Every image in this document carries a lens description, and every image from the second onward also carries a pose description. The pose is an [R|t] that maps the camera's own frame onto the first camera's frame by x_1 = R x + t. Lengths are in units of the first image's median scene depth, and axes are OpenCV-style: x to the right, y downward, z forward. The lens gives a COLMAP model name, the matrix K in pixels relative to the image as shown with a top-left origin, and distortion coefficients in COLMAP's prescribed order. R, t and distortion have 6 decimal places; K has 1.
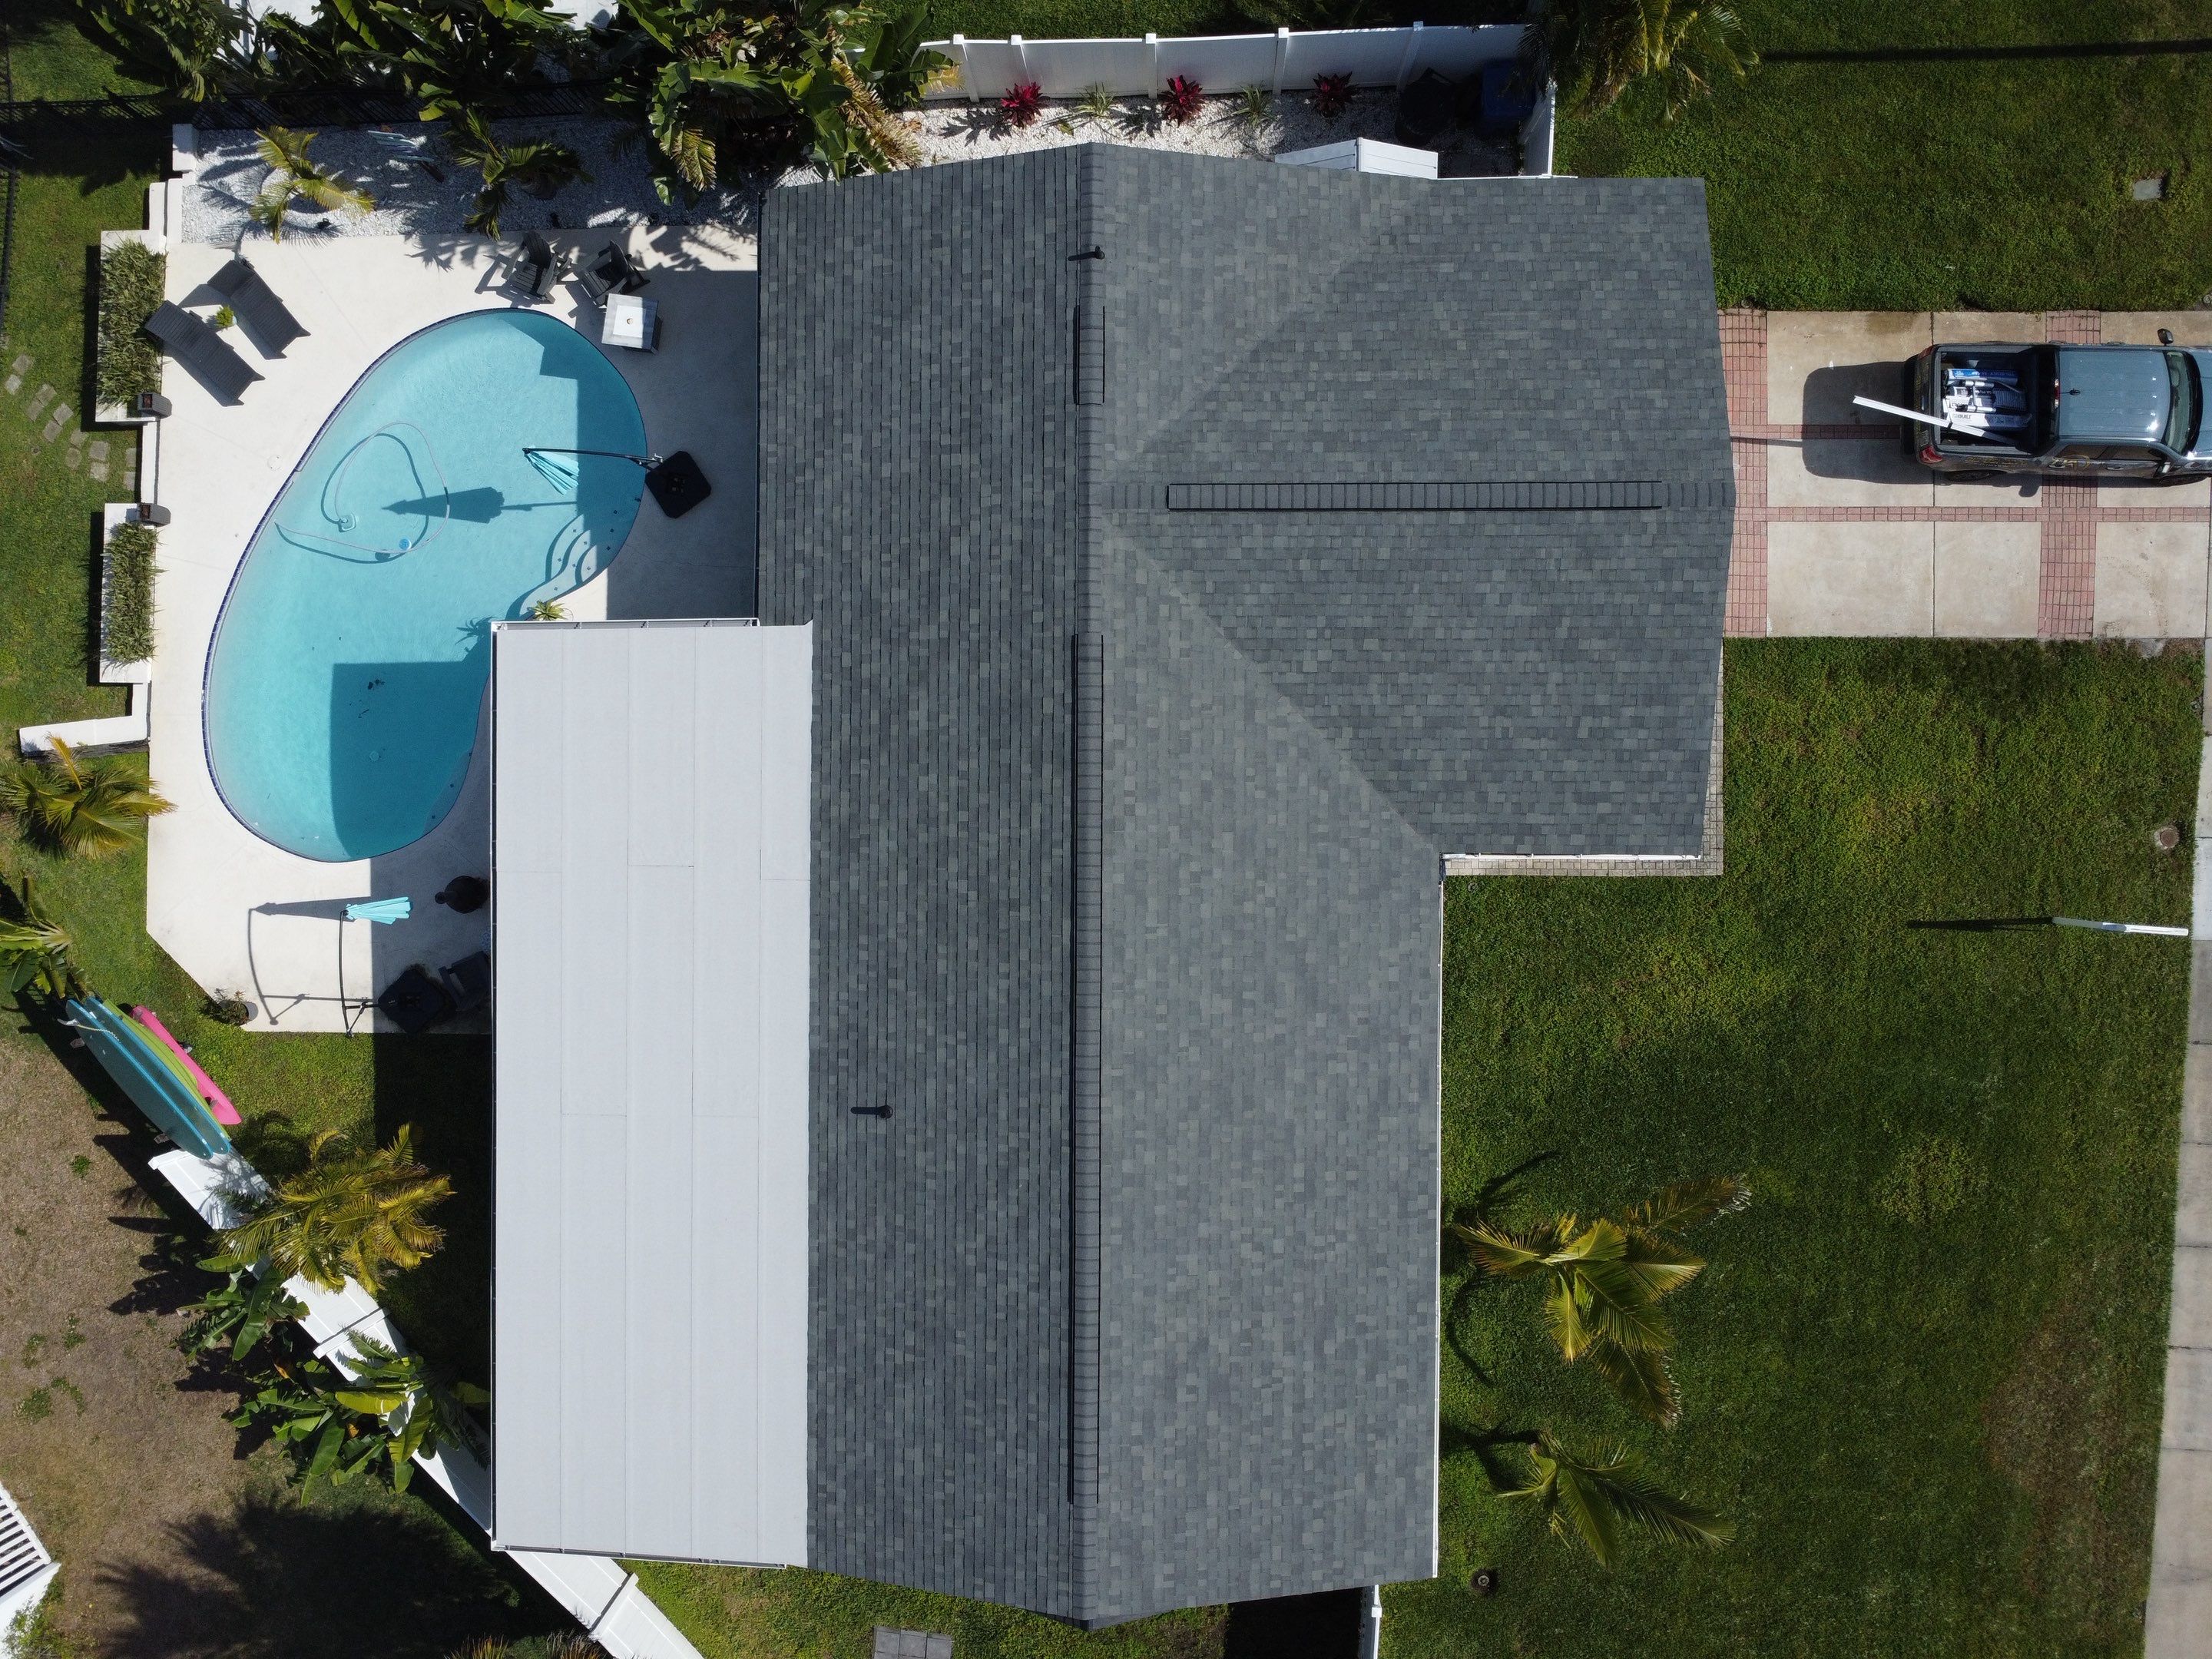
lens RADIAL K [[1585.9, 0, 1095.2], [0, 1585.9, 824.4], [0, 0, 1]] dist [-0.025234, -0.010275]
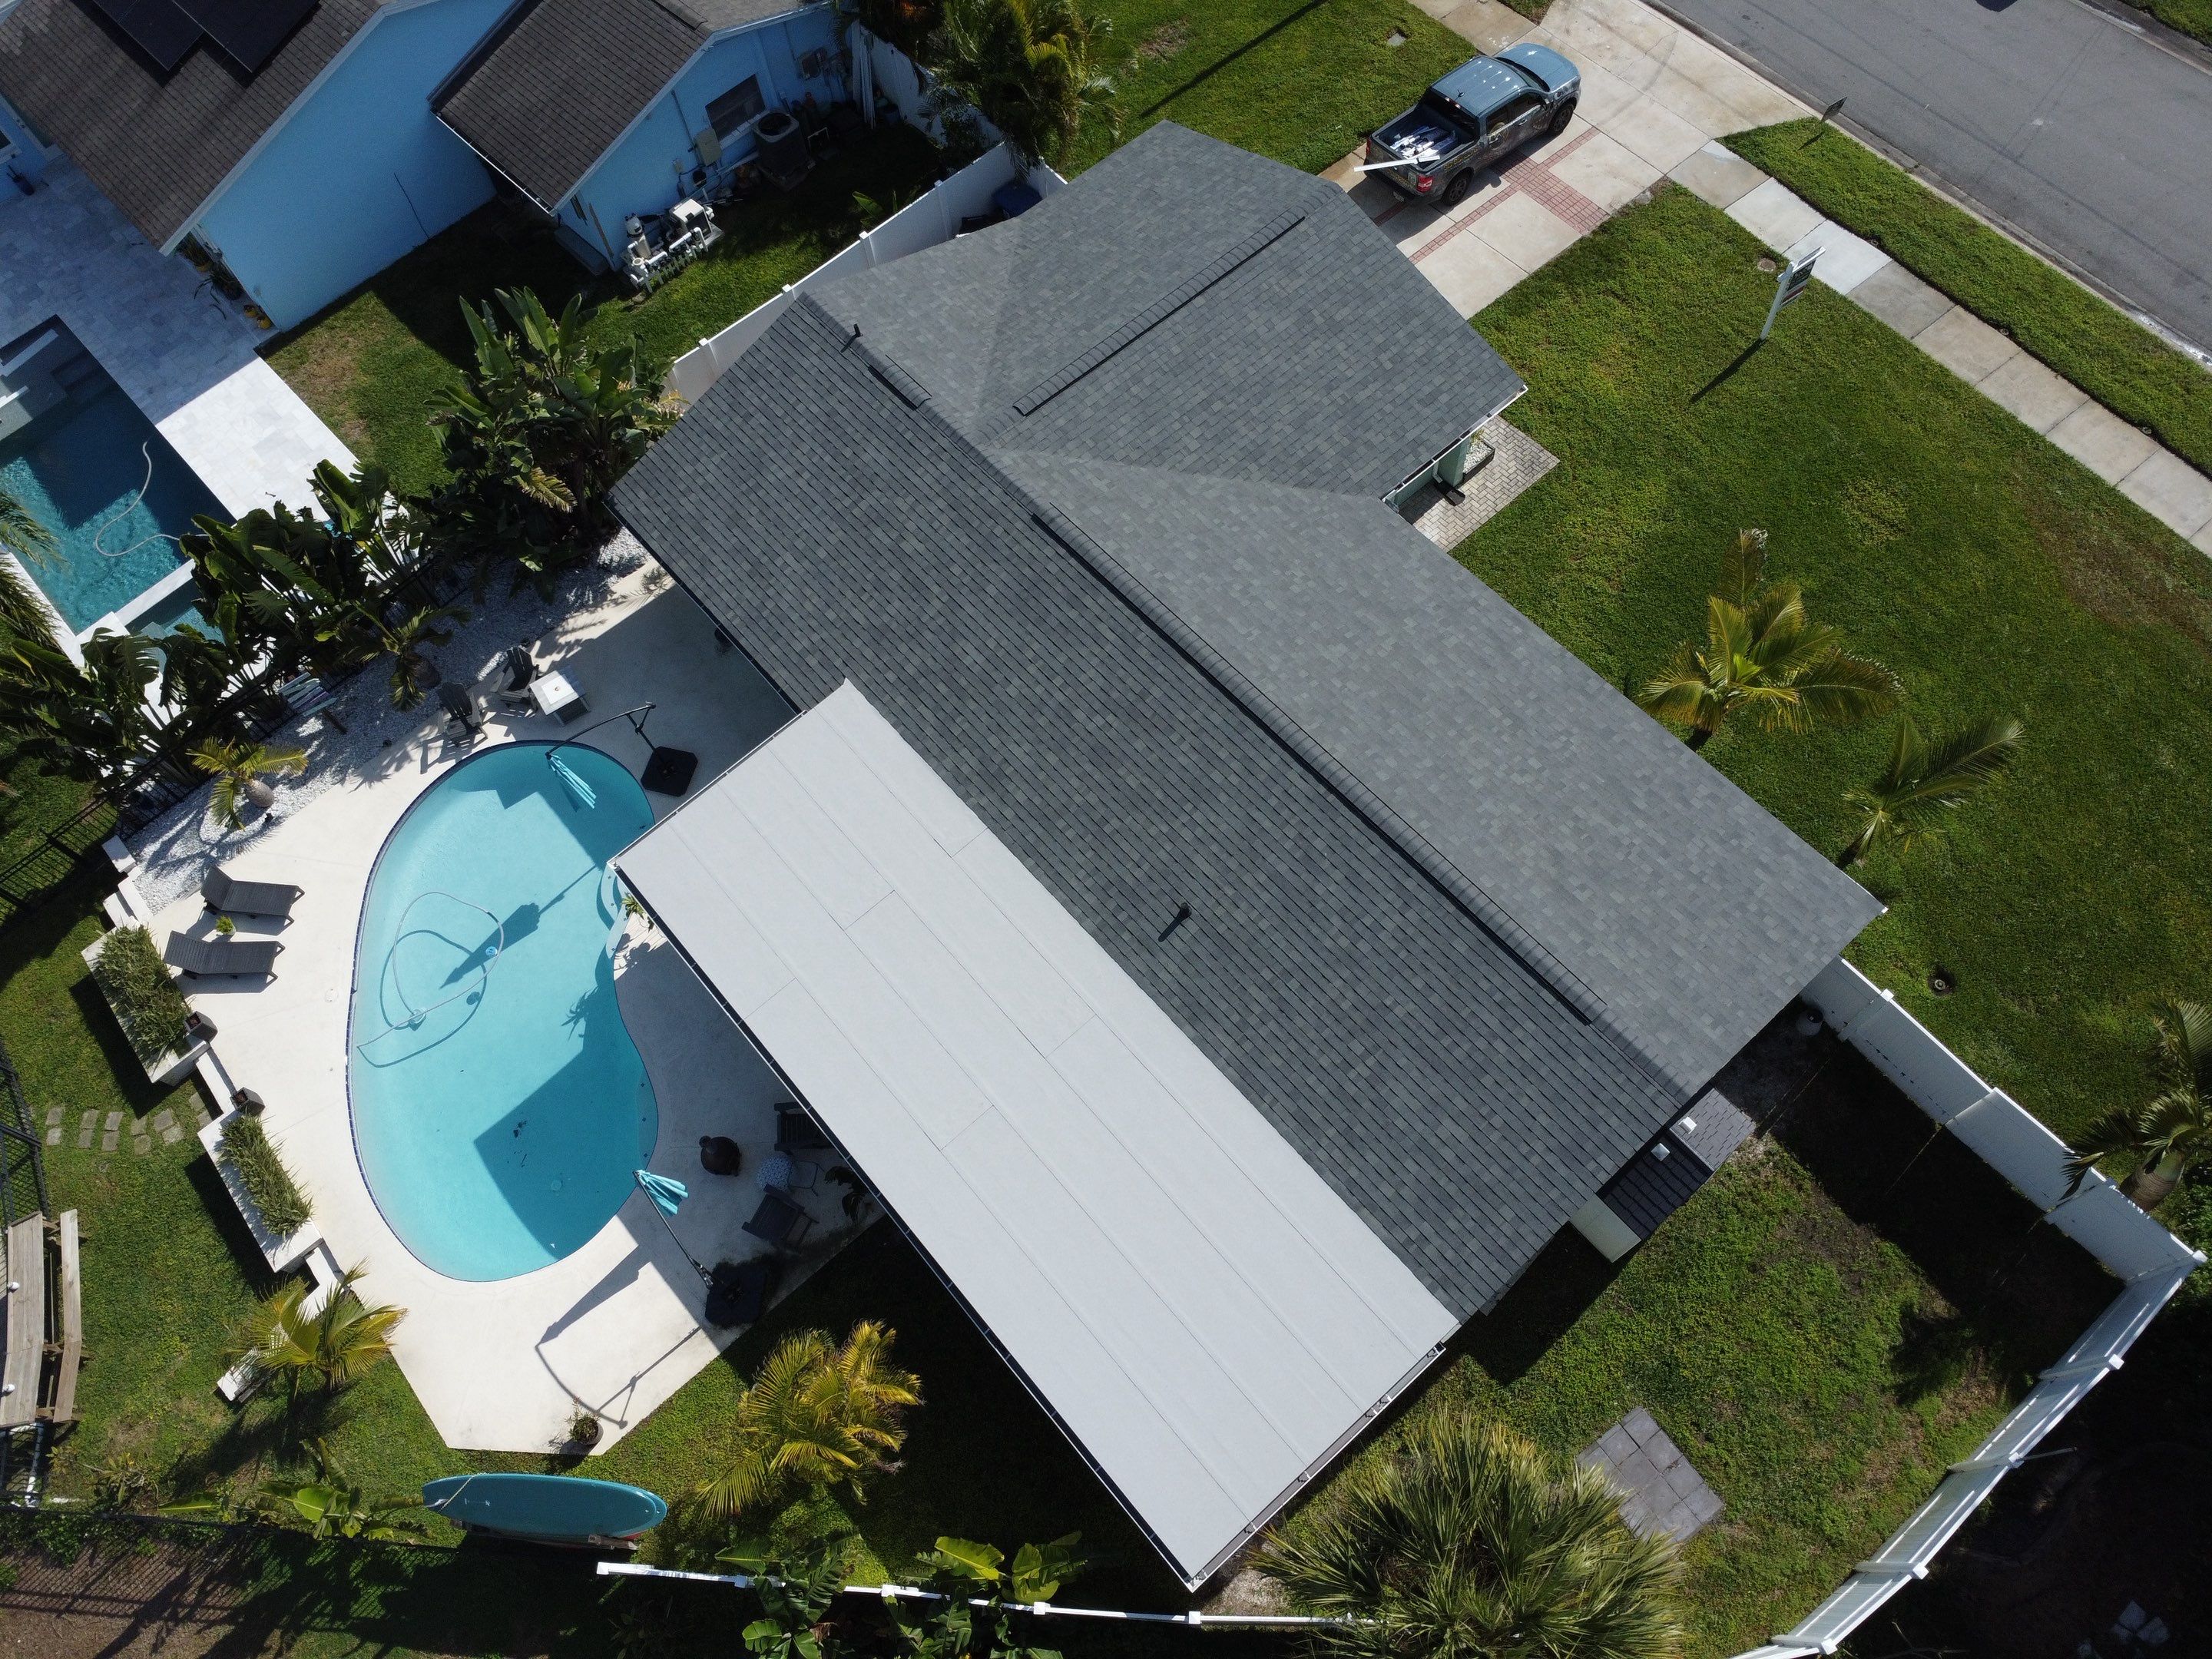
lens RADIAL K [[1590.4, 0, 1106.0], [0, 1590.4, 829.5], [0, 0, 1]] dist [-0.024080, -0.011550]
pose [[0.752538, -0.589233, 0.294093, -0.416702], [0.657750, 0.650528, -0.379708, 0.474897], [0.032421, 0.479185, 0.877115, 0.051484]]
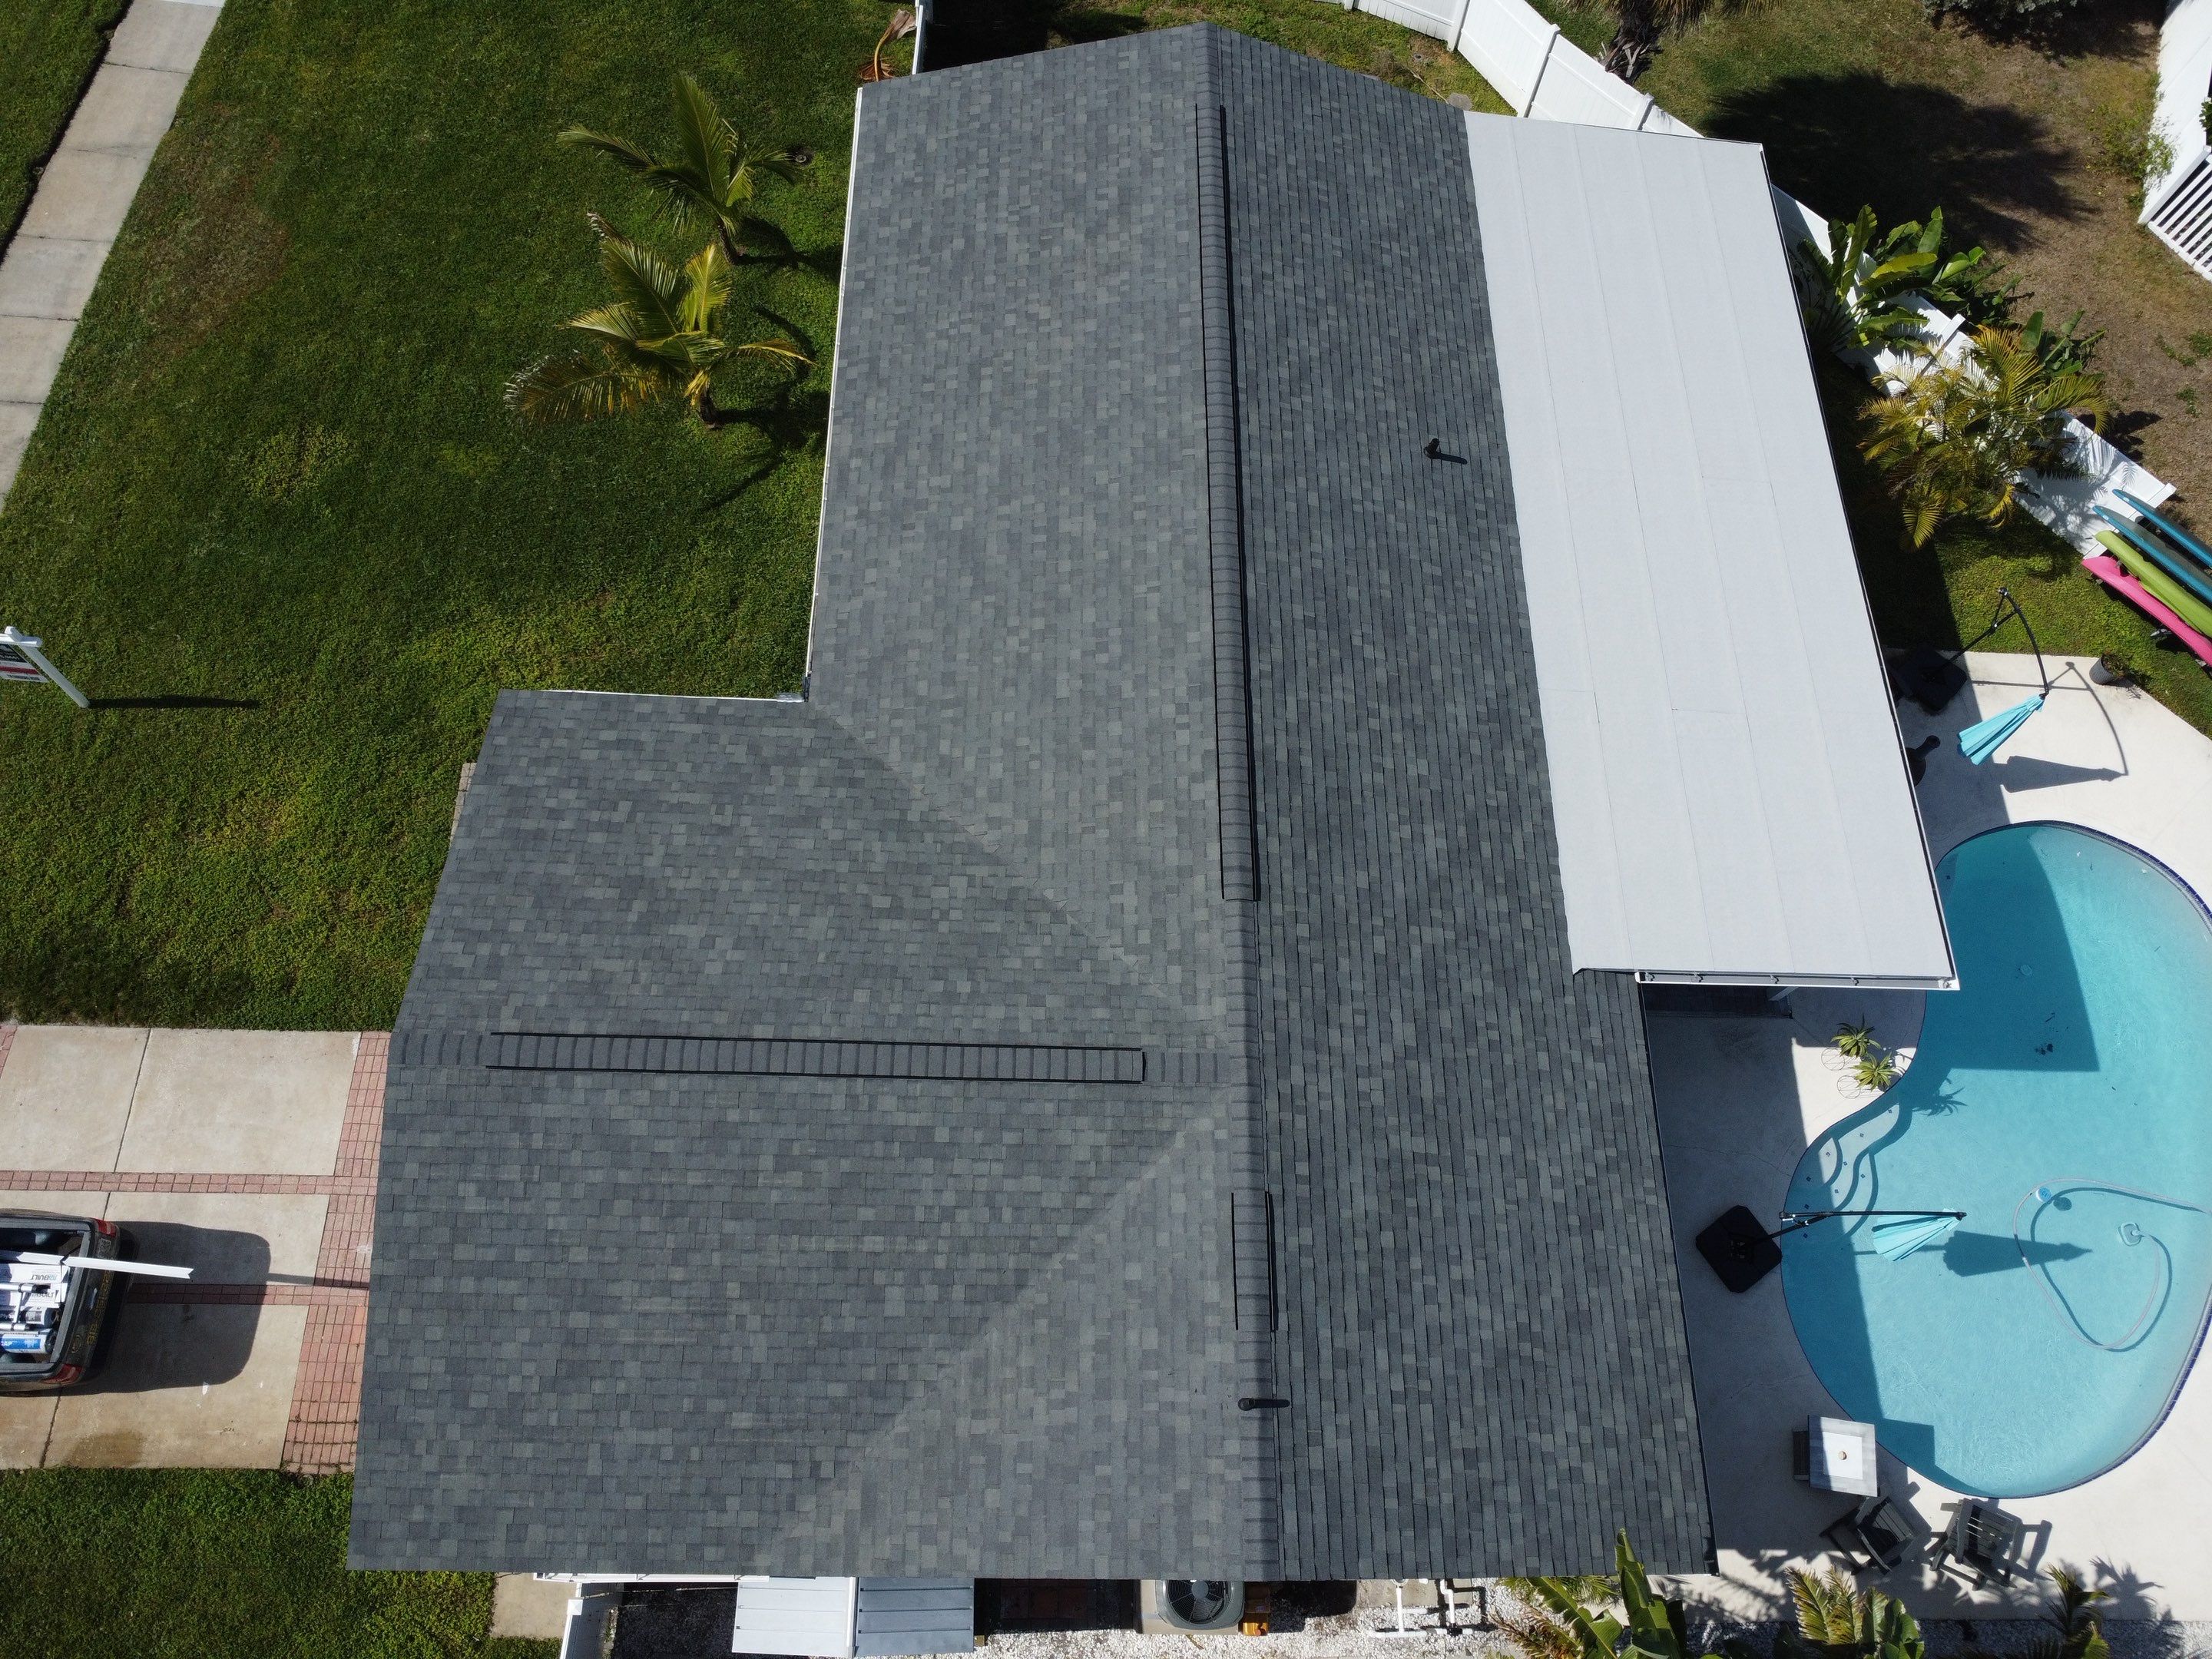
lens RADIAL K [[1585.9, 0, 1095.2], [0, 1585.9, 824.4], [0, 0, 1]] dist [-0.025234, -0.010275]
pose [[-0.999705, -0.007365, -0.023148, 0.077860], [-0.002577, -0.915407, 0.402522, -0.362086], [-0.024154, 0.402463, 0.915118, 0.230944]]
